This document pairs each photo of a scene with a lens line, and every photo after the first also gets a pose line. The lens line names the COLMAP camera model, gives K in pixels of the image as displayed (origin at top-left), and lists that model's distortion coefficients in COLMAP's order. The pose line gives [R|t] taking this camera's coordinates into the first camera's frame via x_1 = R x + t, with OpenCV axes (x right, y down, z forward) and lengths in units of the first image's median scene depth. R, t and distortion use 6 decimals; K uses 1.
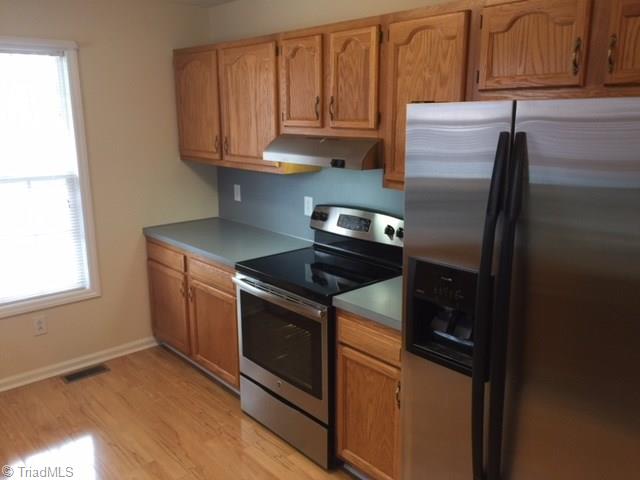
lens RADIAL K [[554.8, 0, 322.5], [0, 554.8, 239.1], [0, 0, 1]] dist [0.072010, -0.020205]
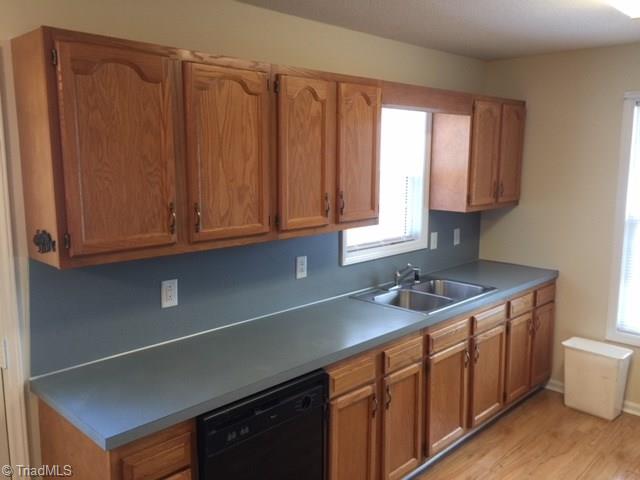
lens RADIAL K [[554.8, 0, 322.6], [0, 554.8, 239.2], [0, 0, 1]] dist [0.072010, -0.020205]
pose [[-0.080336, -0.141492, 0.986674, -0.883479], [0.227245, 0.961206, 0.156343, -0.230146], [-0.970518, 0.236777, -0.045066, 1.000088]]
